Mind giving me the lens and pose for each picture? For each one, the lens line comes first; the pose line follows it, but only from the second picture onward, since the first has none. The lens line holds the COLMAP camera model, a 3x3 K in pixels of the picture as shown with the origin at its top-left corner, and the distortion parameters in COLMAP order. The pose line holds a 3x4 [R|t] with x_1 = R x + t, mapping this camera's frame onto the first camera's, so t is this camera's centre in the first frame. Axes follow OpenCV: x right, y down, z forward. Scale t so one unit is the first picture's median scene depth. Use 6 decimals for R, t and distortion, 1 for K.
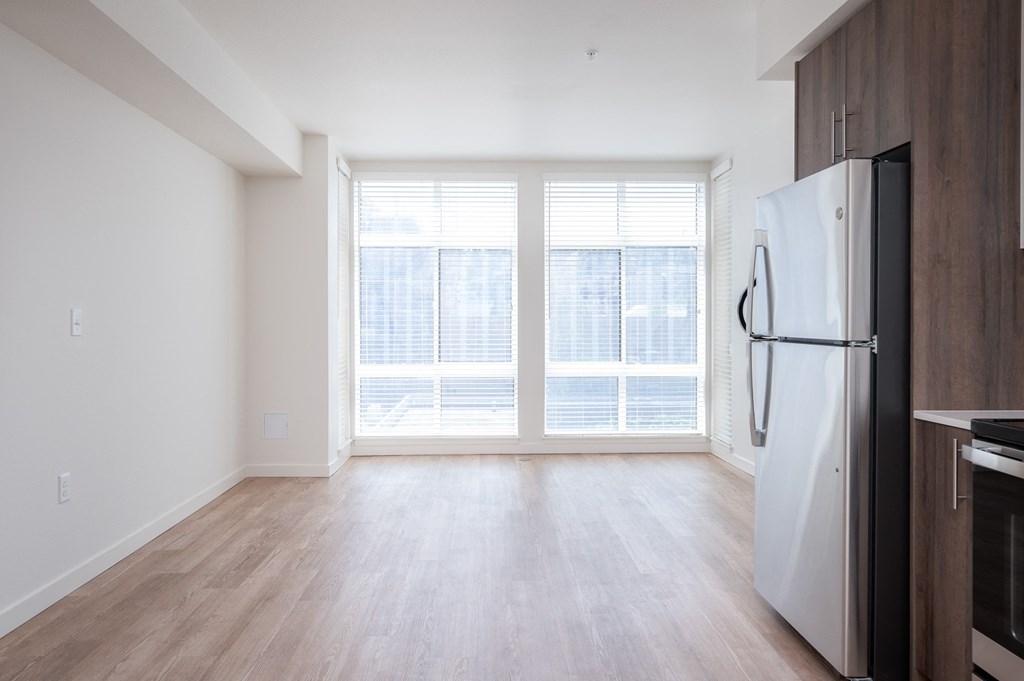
lens RADIAL K [[724.0, 0, 516.5], [0, 724.0, 326.9], [0, 0, 1]] dist [0.003185, 0.000921]
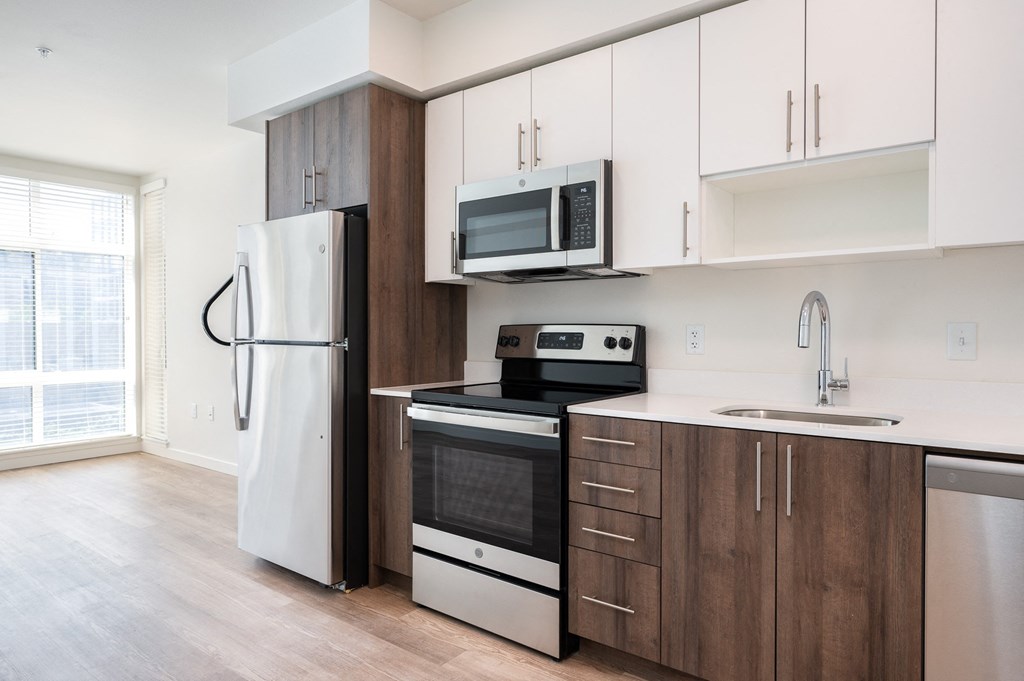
lens RADIAL K [[628.1, 0, 512.0], [0, 628.1, 340.5], [0, 0, 1]] dist [0.000329, -0.000737]
pose [[0.650002, -0.012370, 0.759832, -0.172998], [0.003703, 0.999907, 0.013110, 0.001721], [-0.759924, -0.005708, 0.649987, -0.029618]]
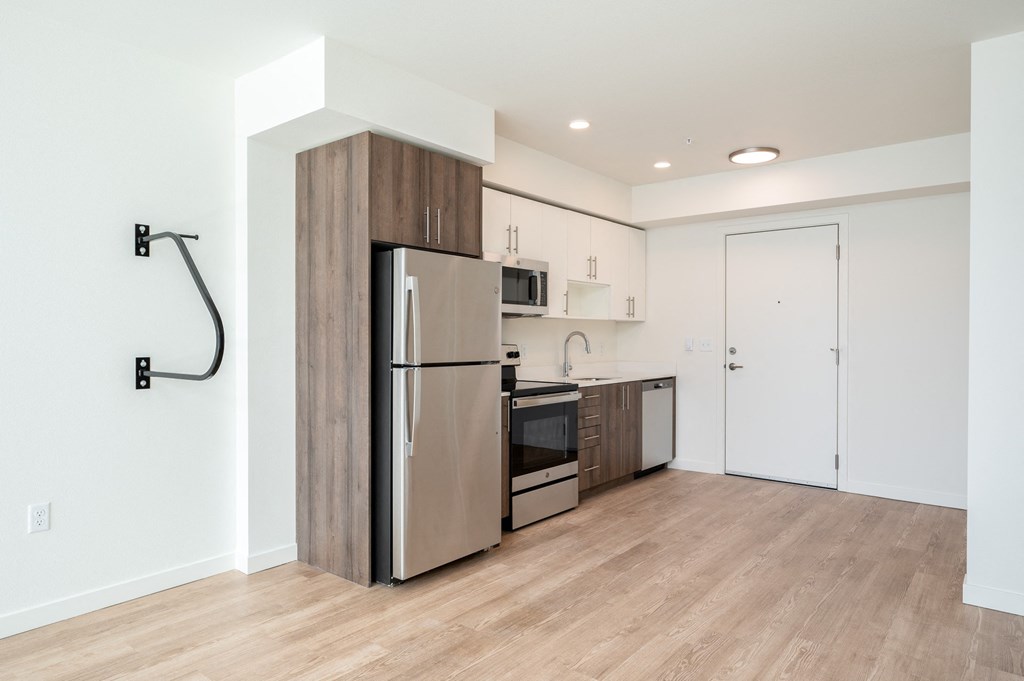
lens RADIAL K [[628.1, 0, 512.0], [0, 628.1, 340.5], [0, 0, 1]] dist [0.000329, -0.000737]
pose [[-0.743983, -0.004084, 0.668186, -0.492452], [0.004137, 0.999934, 0.010717, -0.037631], [-0.668186, 0.010737, -0.743917, 1.677056]]
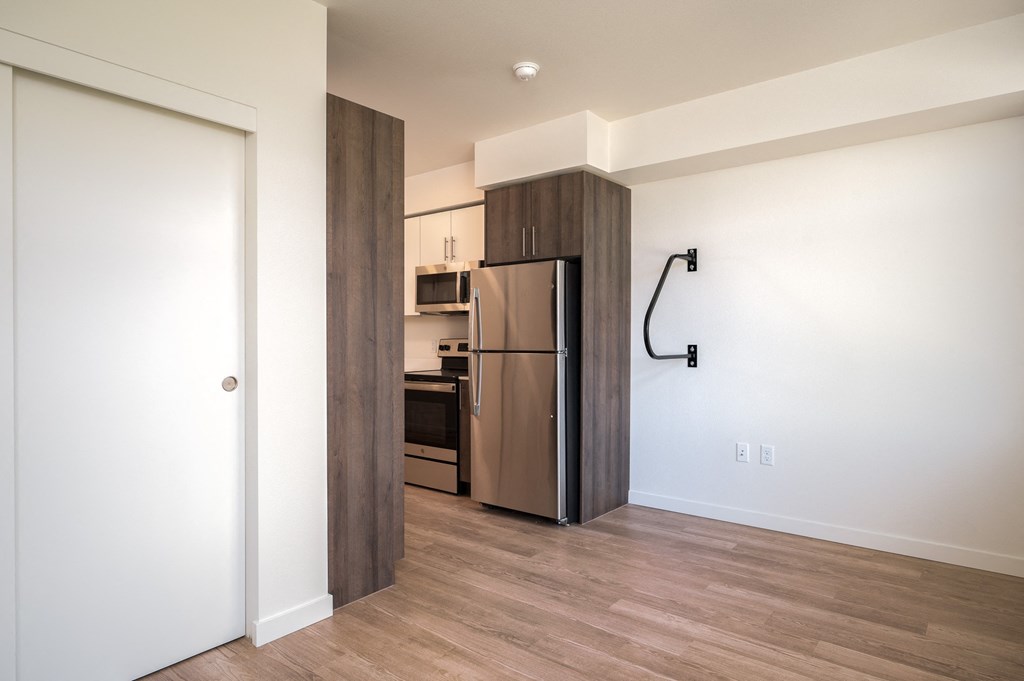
lens RADIAL K [[628.1, 0, 512.0], [0, 628.1, 340.5], [0, 0, 1]] dist [0.000329, -0.000737]
pose [[0.675316, -0.007749, 0.737488, -0.664888], [0.015032, 0.999882, -0.003259, 0.003457], [-0.737376, 0.013287, 0.675352, -0.790418]]
